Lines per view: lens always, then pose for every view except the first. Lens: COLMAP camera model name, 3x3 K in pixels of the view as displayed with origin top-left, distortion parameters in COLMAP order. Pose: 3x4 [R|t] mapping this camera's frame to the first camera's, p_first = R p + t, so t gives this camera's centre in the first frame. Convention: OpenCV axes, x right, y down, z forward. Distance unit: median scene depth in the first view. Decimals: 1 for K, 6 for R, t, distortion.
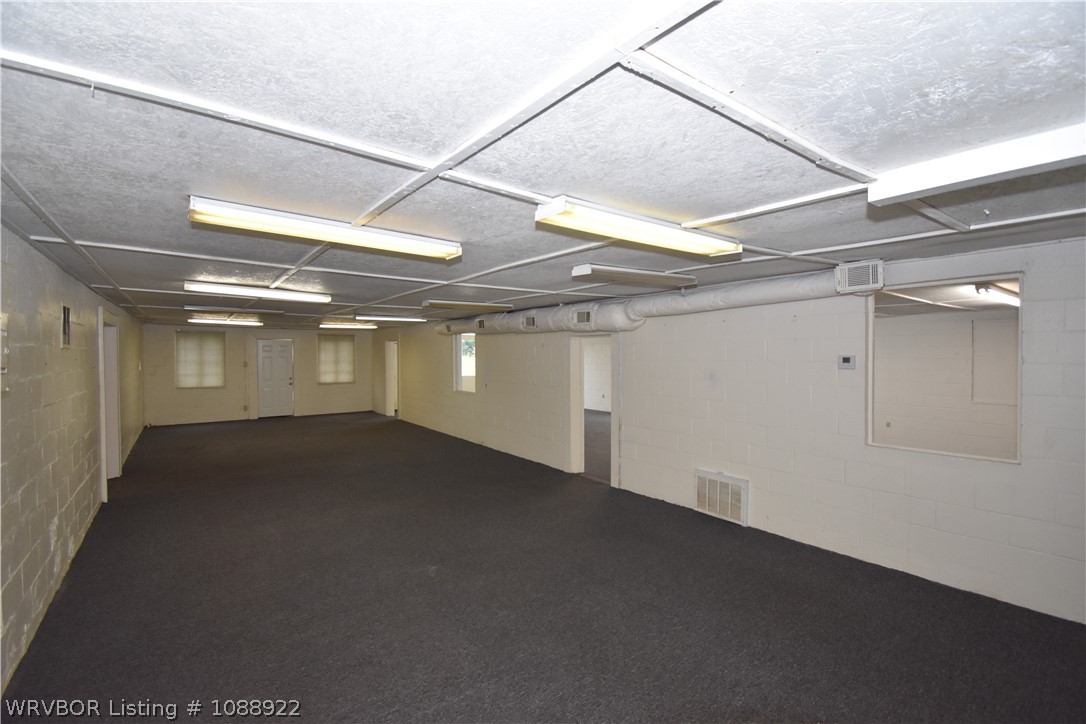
lens RADIAL K [[476.7, 0, 546.3], [0, 476.7, 359.9], [0, 0, 1]] dist [0.021046, -0.024187]
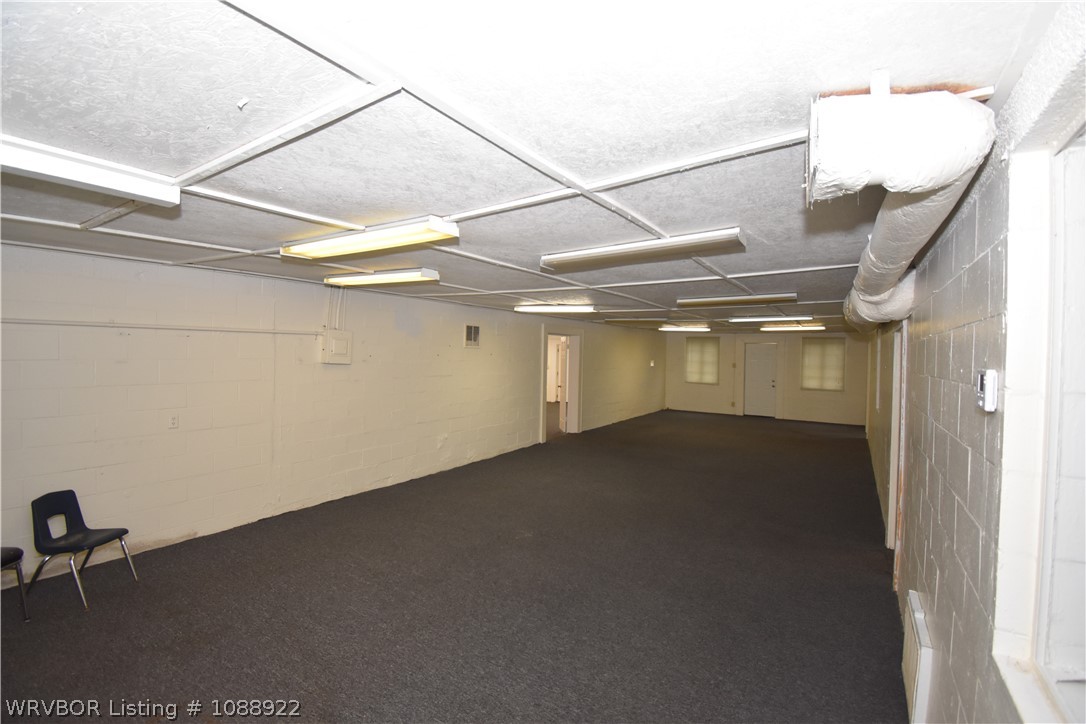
lens RADIAL K [[476.7, 0, 546.3], [0, 476.7, 359.9], [0, 0, 1]] dist [0.021046, -0.024187]
pose [[0.350106, 0.024404, -0.936392, 0.287426], [-0.034090, 0.999330, 0.013298, -0.004007], [0.936089, 0.027266, 0.350704, 0.204918]]
